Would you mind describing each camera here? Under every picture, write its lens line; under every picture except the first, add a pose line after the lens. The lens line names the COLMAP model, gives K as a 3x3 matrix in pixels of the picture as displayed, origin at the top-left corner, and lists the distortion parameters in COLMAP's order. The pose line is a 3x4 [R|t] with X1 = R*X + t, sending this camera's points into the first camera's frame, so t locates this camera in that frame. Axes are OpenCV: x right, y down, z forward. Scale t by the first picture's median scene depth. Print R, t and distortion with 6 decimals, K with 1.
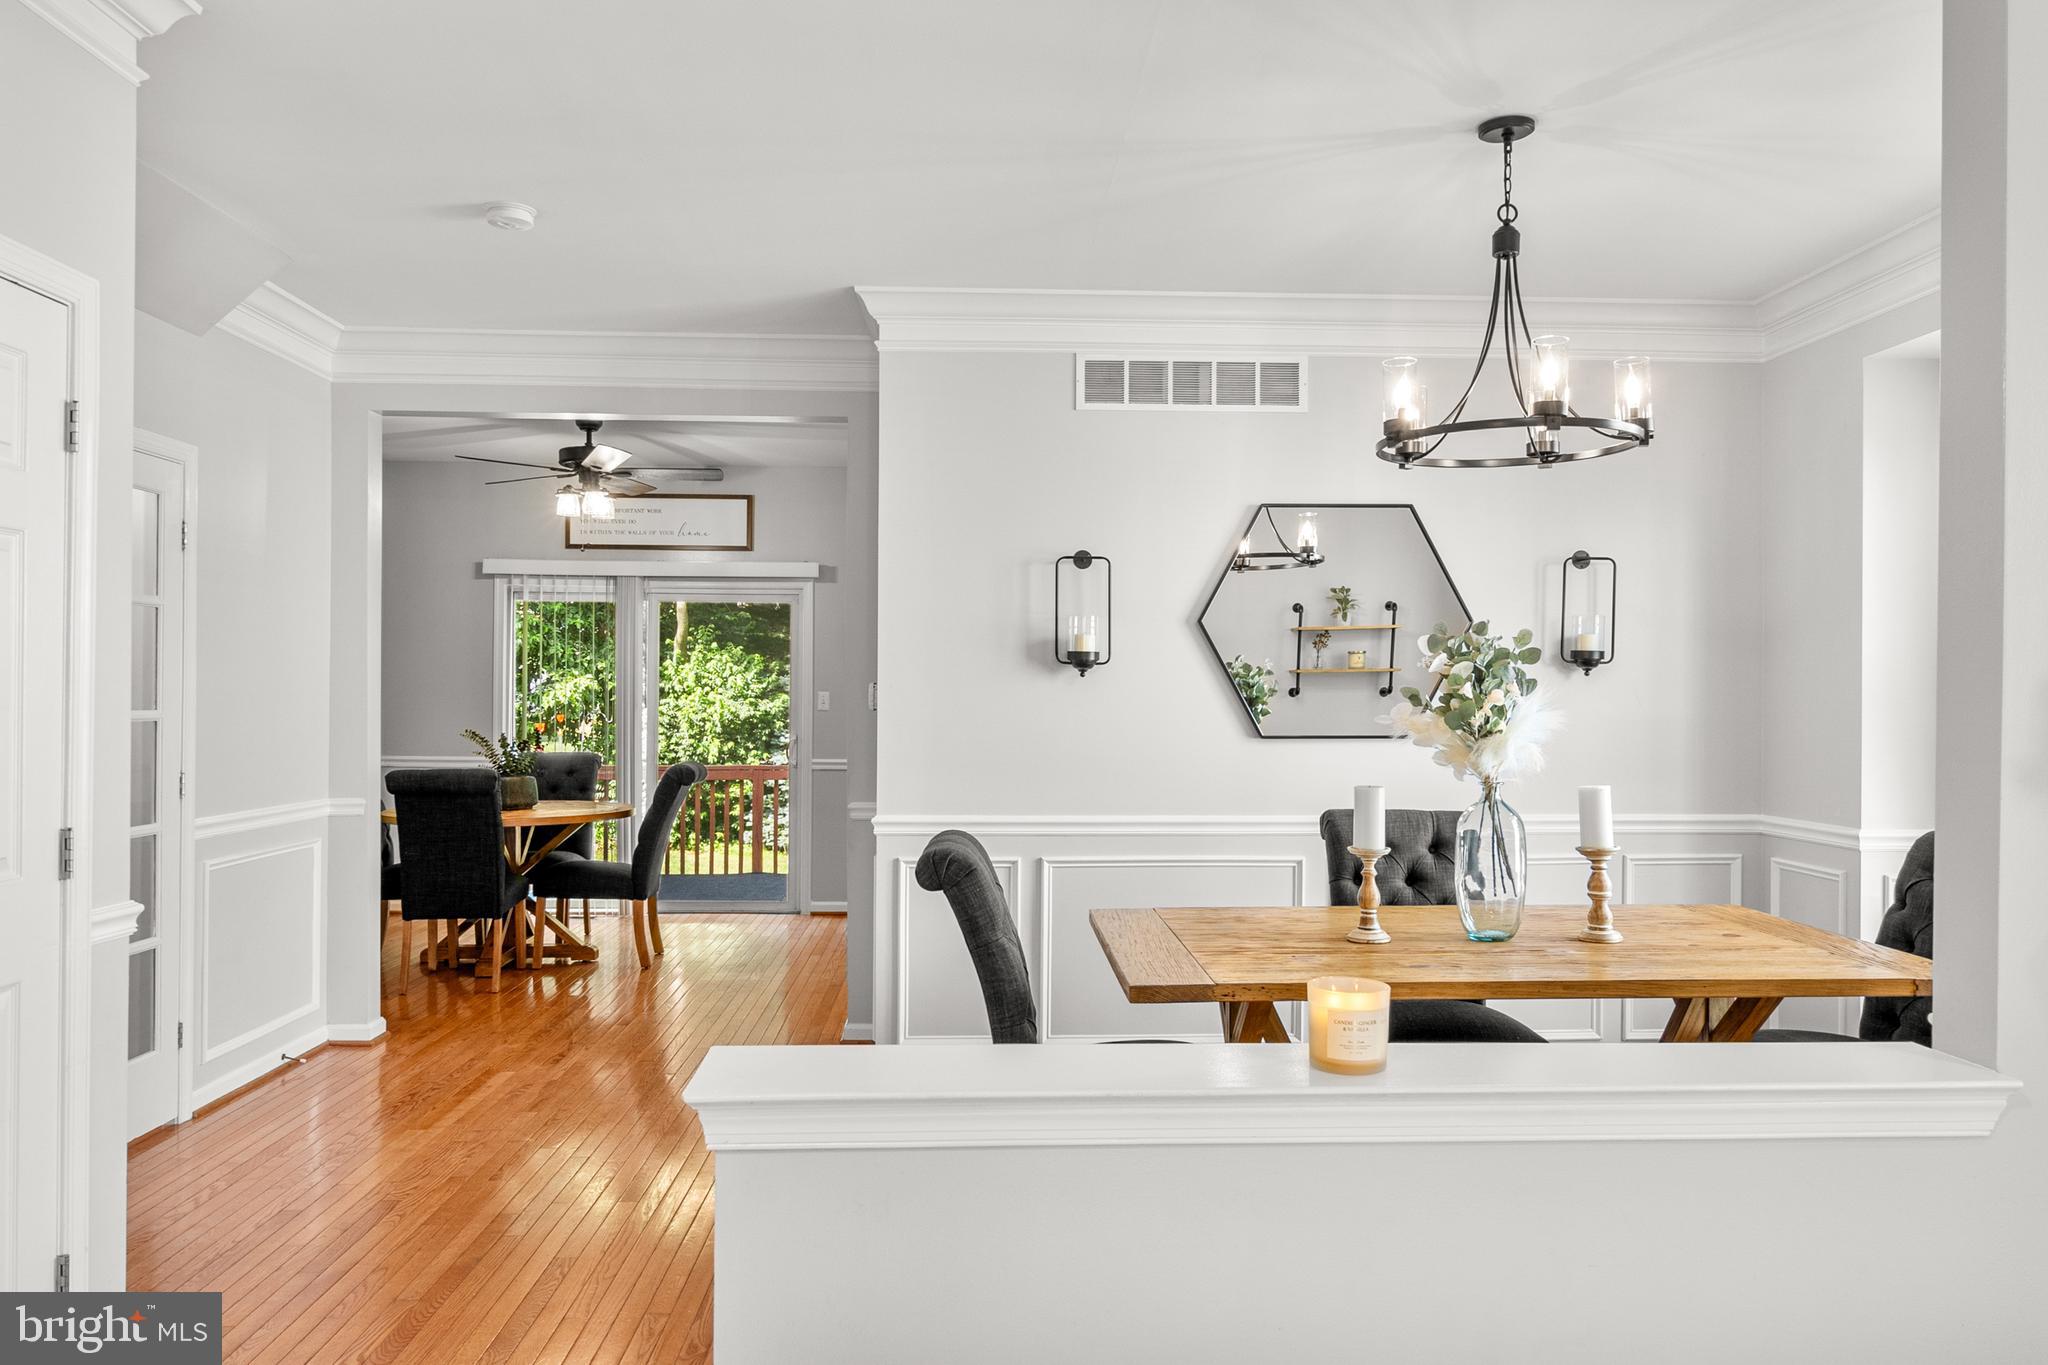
lens RADIAL K [[1447.9, 0, 1030.4], [0, 1447.9, 697.6], [0, 0, 1]] dist [-0.009456, 0.000694]
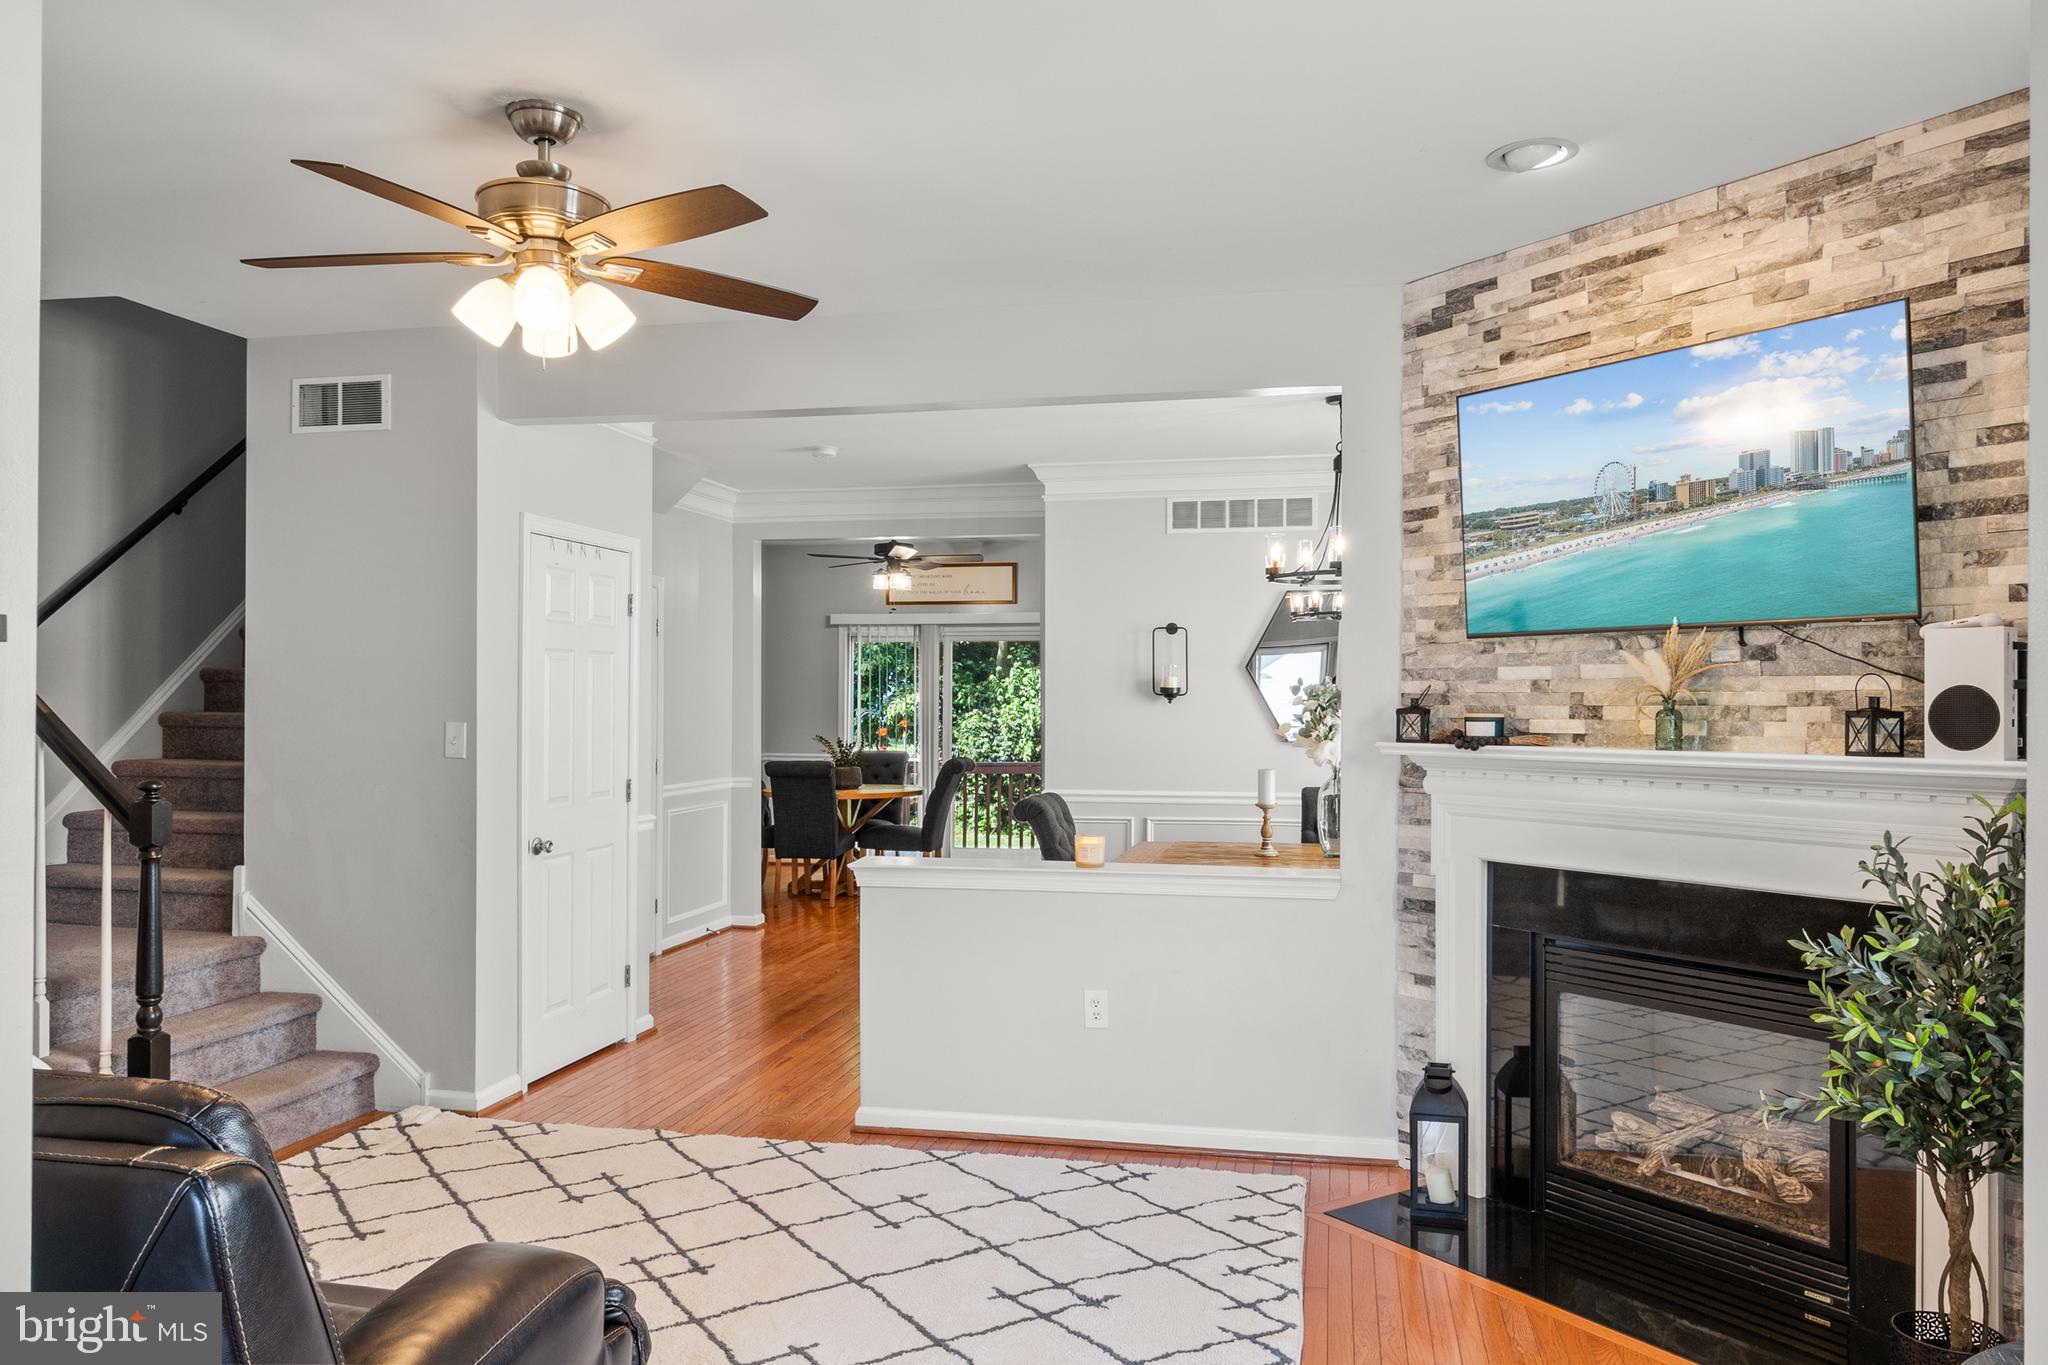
lens RADIAL K [[1447.9, 0, 1021.0], [0, 1447.9, 682.9], [0, 0, 1]] dist [-0.009456, 0.000694]
pose [[0.968518, -0.007901, -0.248817, 0.188901], [0.004917, 0.999908, -0.012613, -0.011953], [0.248894, 0.010993, 0.968468, -0.398563]]
